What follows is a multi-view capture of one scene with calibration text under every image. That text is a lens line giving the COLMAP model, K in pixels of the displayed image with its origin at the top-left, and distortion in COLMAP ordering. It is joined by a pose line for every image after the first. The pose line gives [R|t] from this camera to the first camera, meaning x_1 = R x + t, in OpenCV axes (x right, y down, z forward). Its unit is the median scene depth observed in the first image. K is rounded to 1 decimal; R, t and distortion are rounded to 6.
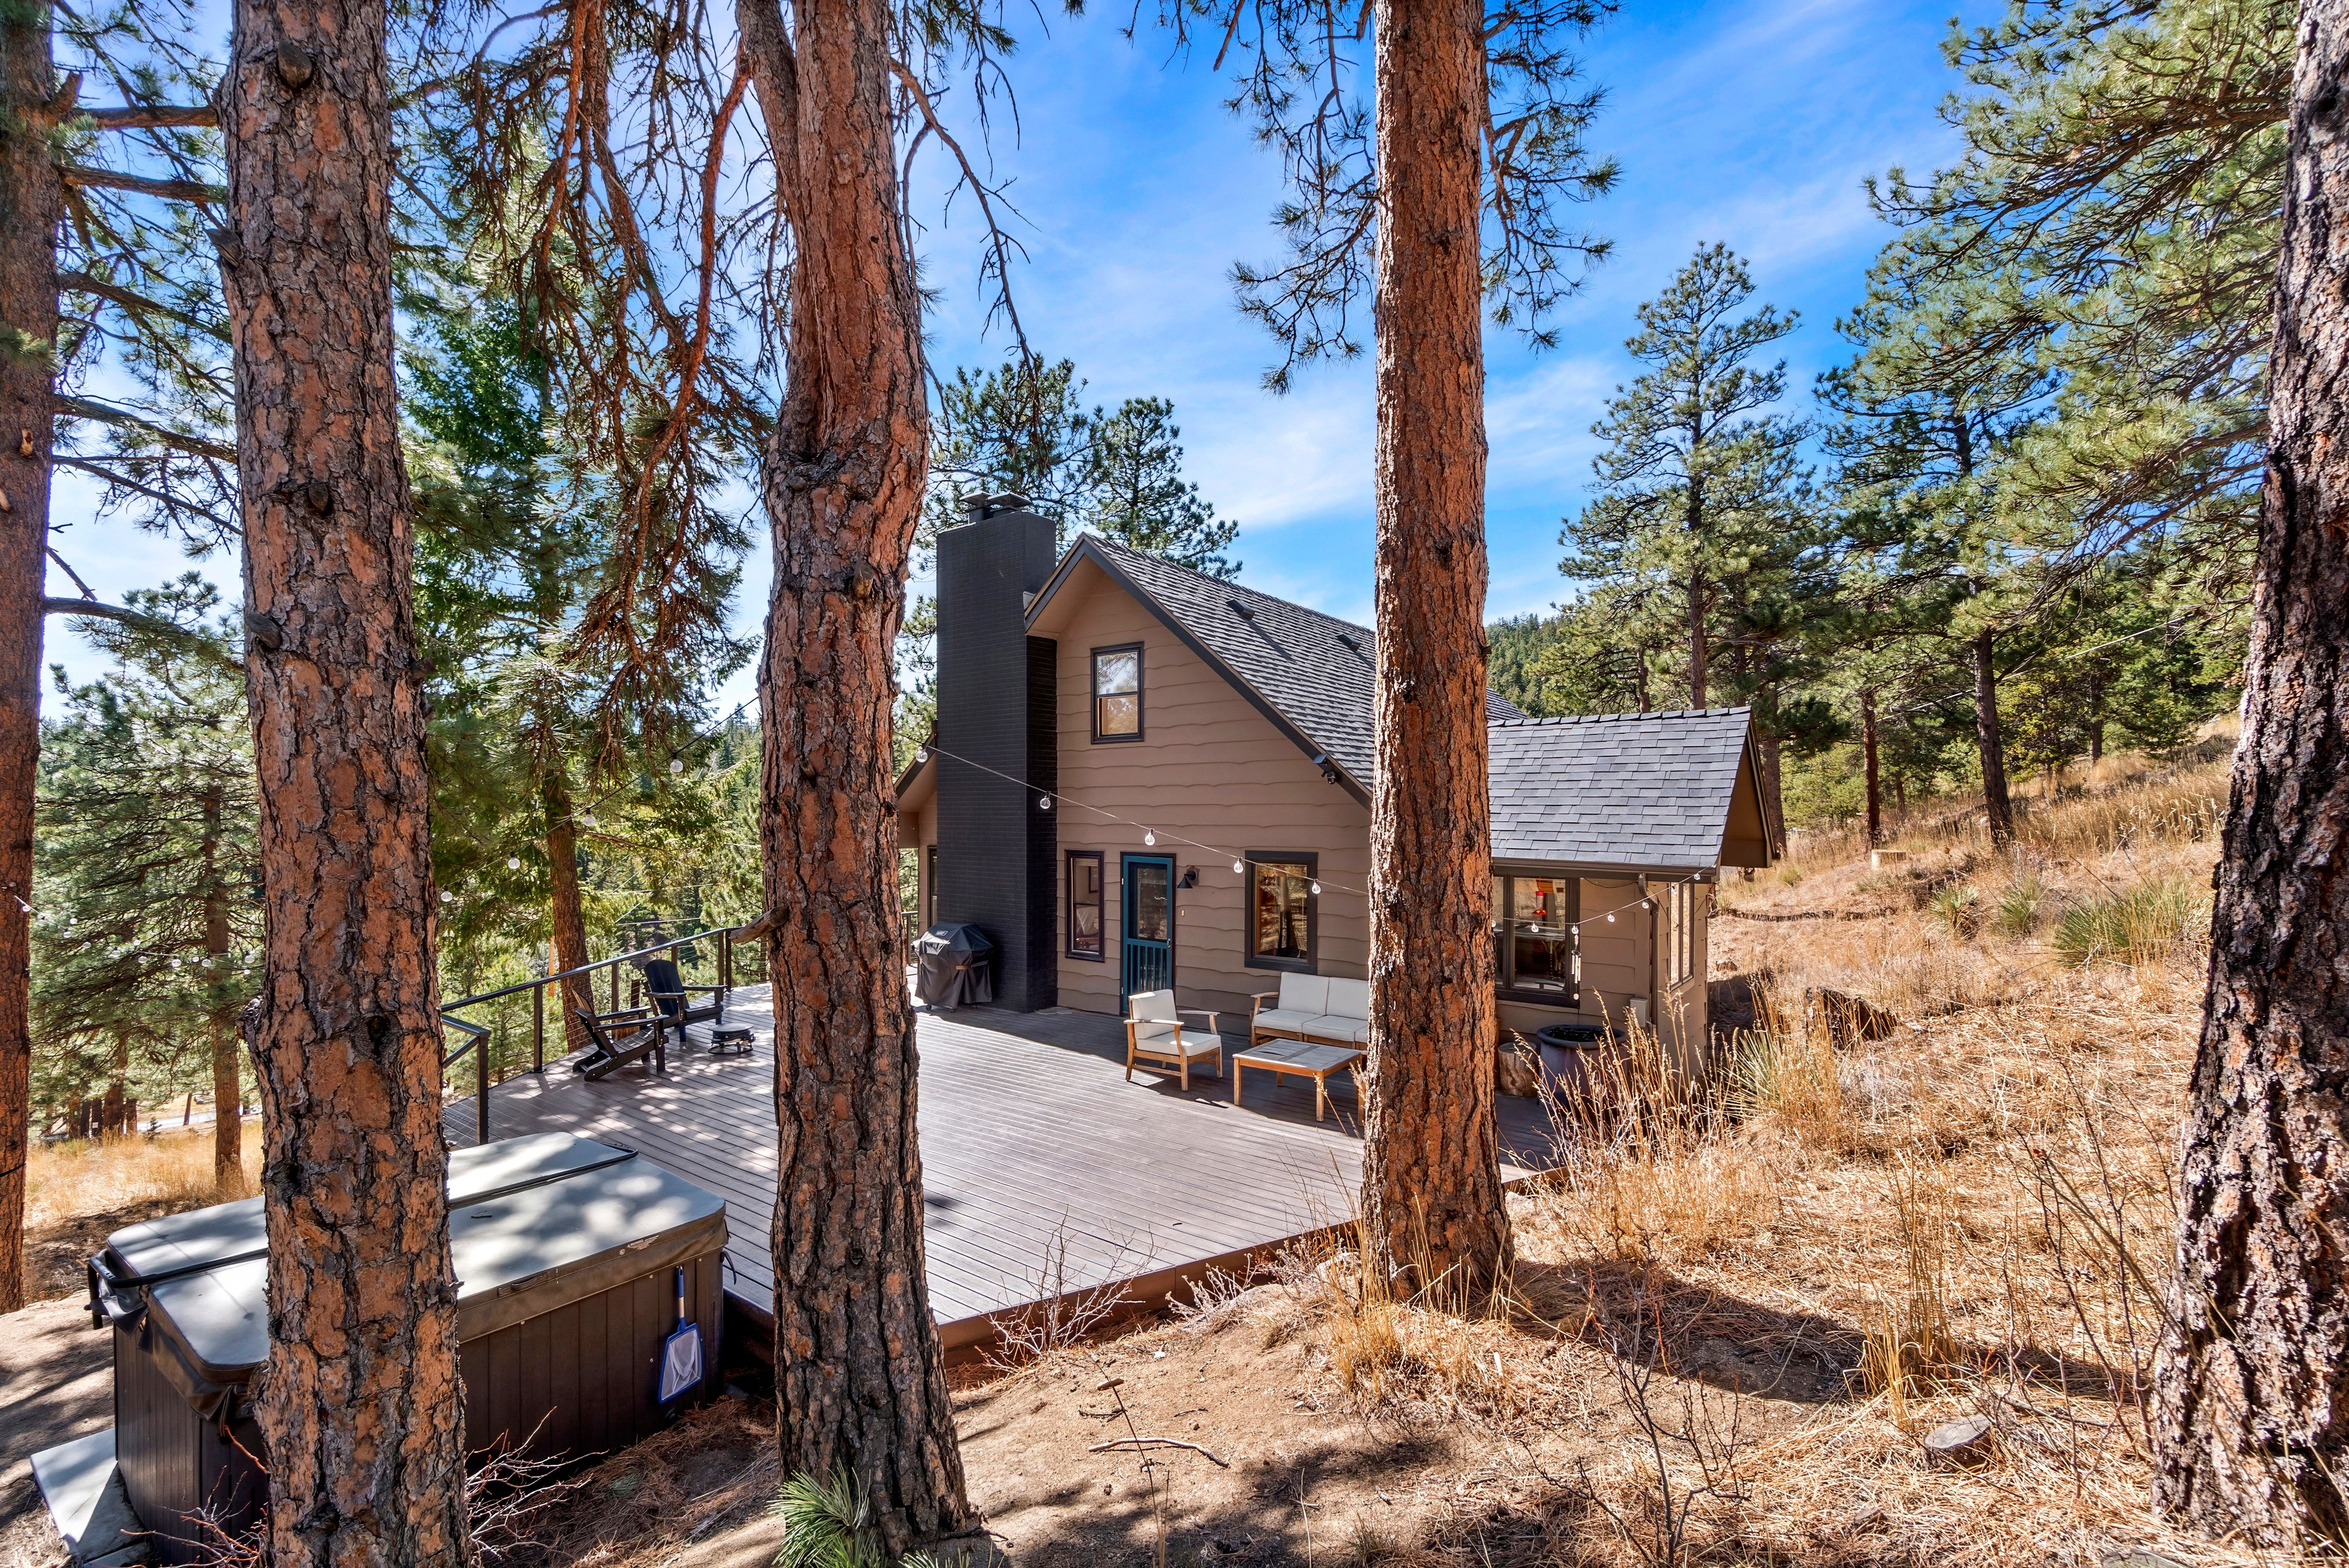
lens RADIAL K [[1021.6, 0, 1169.7], [0, 1021.6, 812.1], [0, 0, 1]] dist [-0.002997, -0.000420]
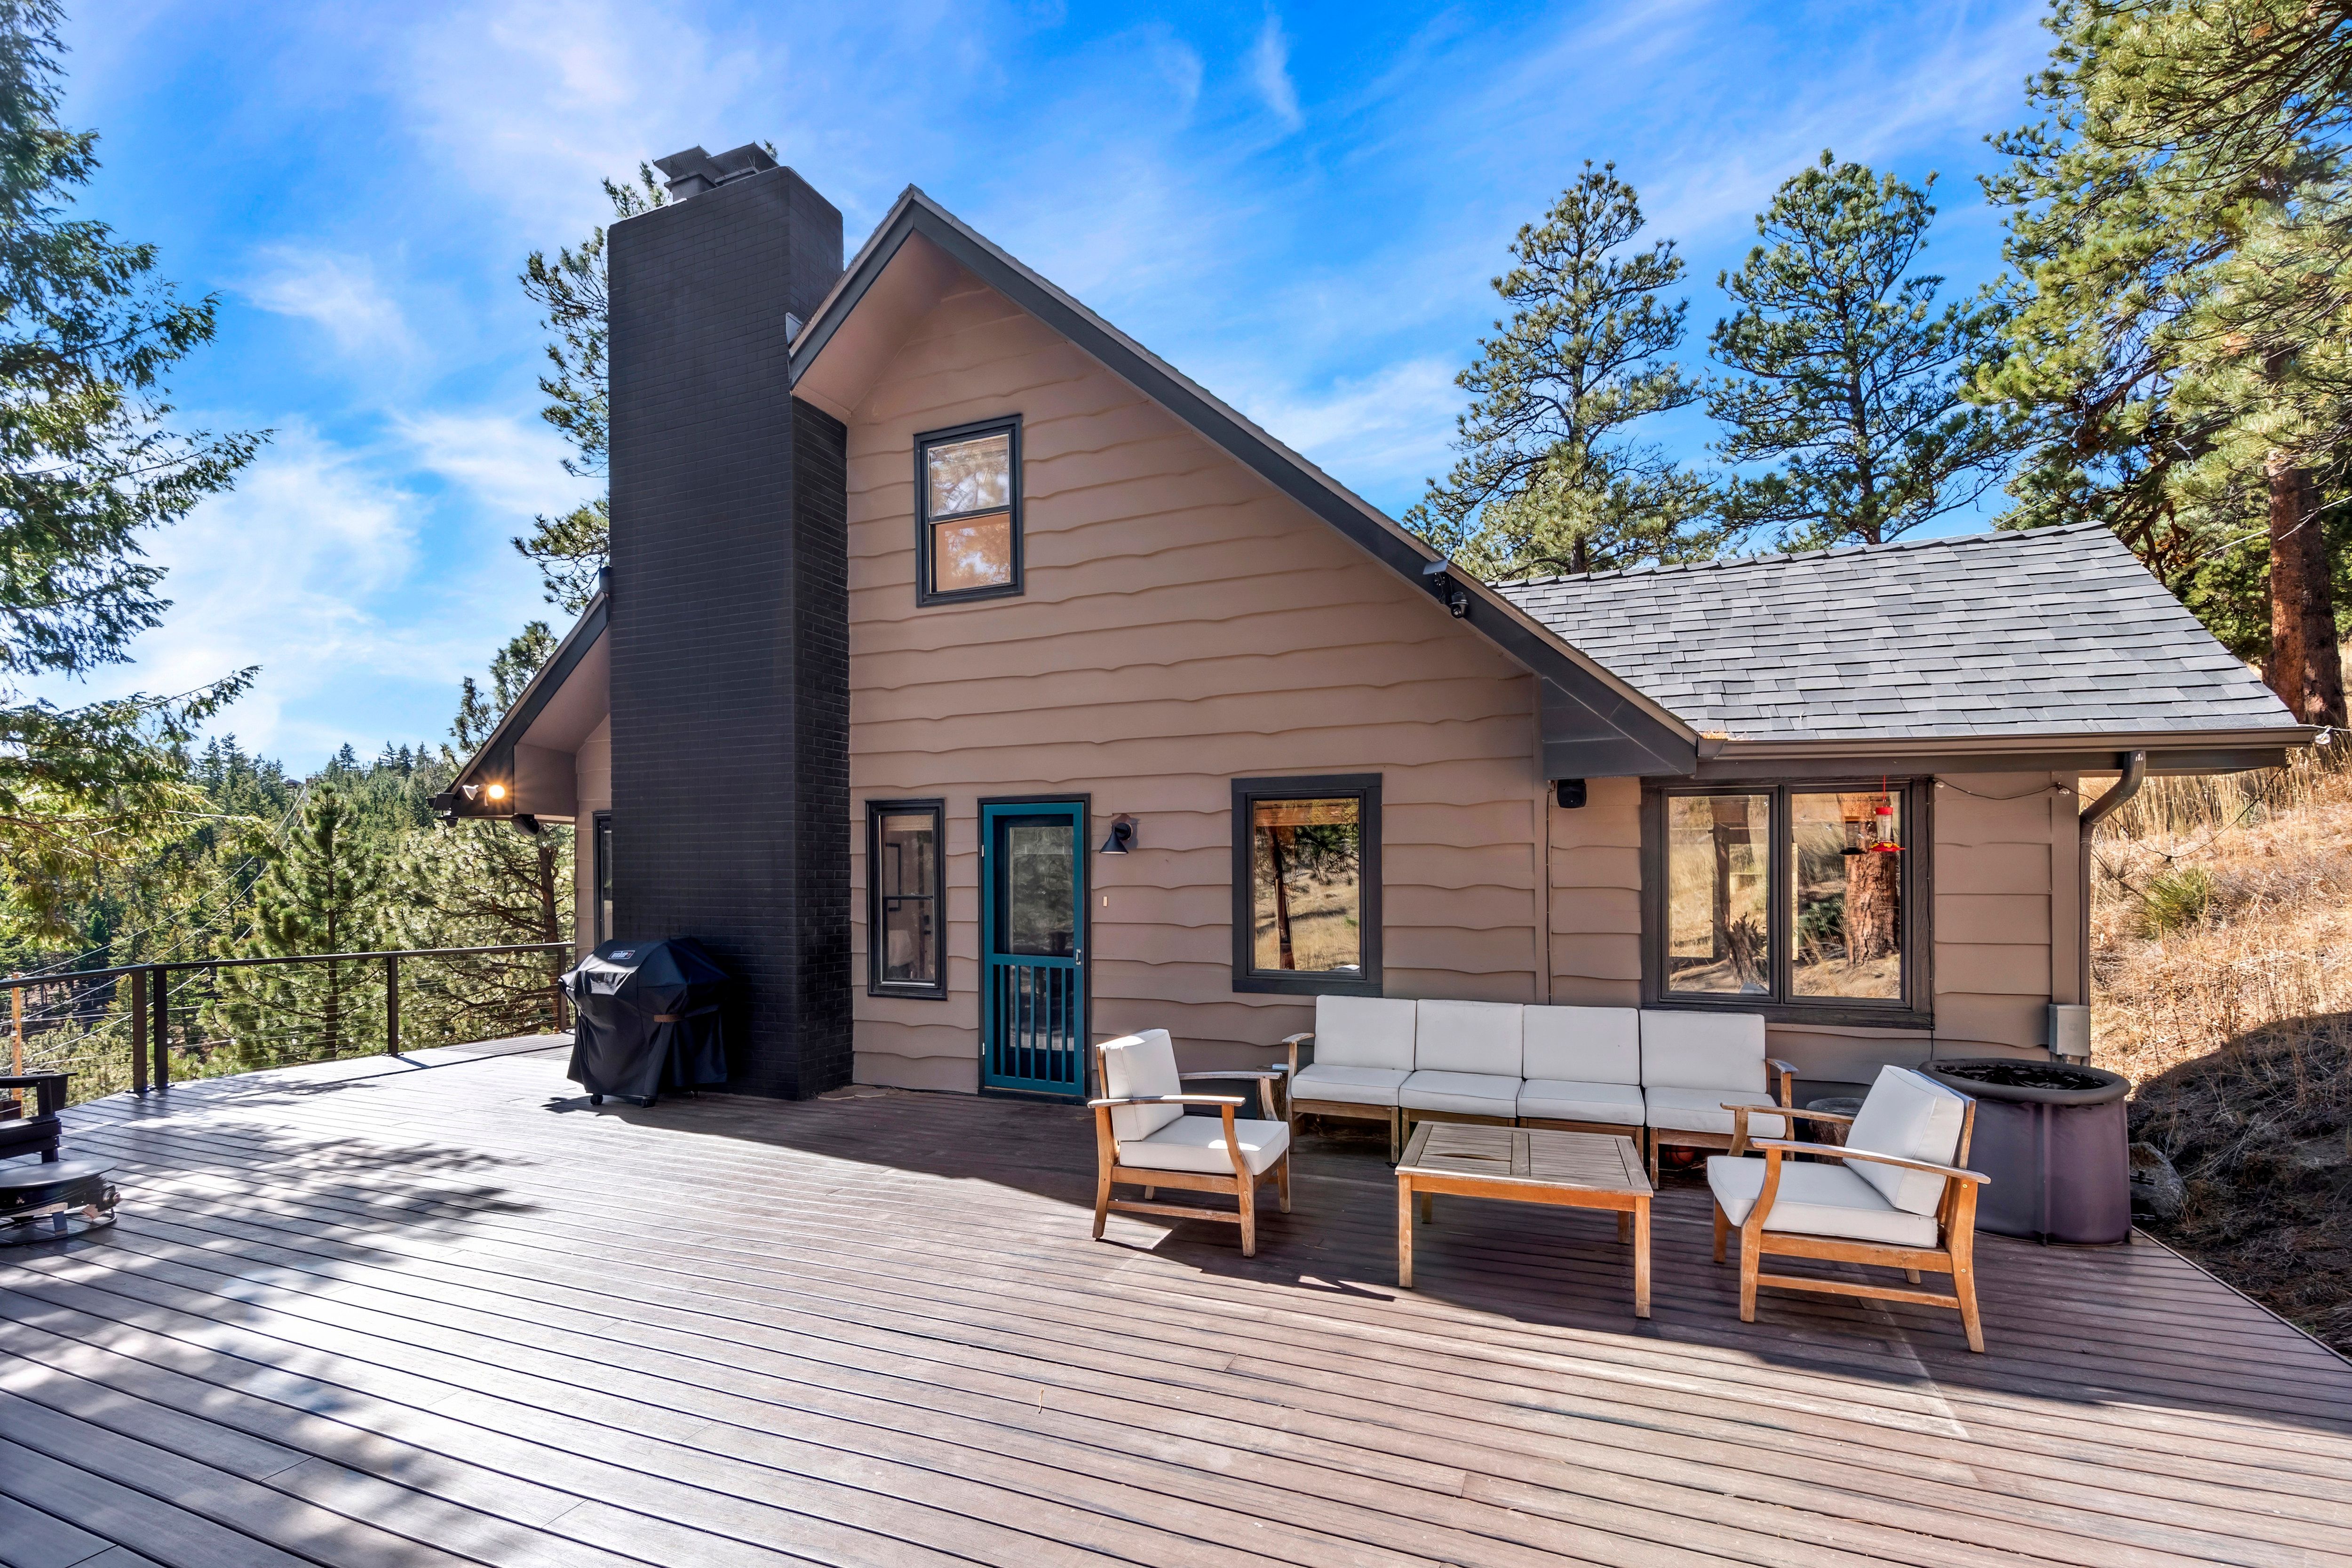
lens RADIAL K [[1062.1, 0, 1171.1], [0, 1062.1, 888.5], [0, 0, 1]] dist [-0.004483, -0.000506]
pose [[0.966340, -0.004781, 0.257226, -0.094524], [0.002409, 0.999952, 0.009534, 0.082344], [-0.257259, -0.008593, 0.966304, 0.418259]]
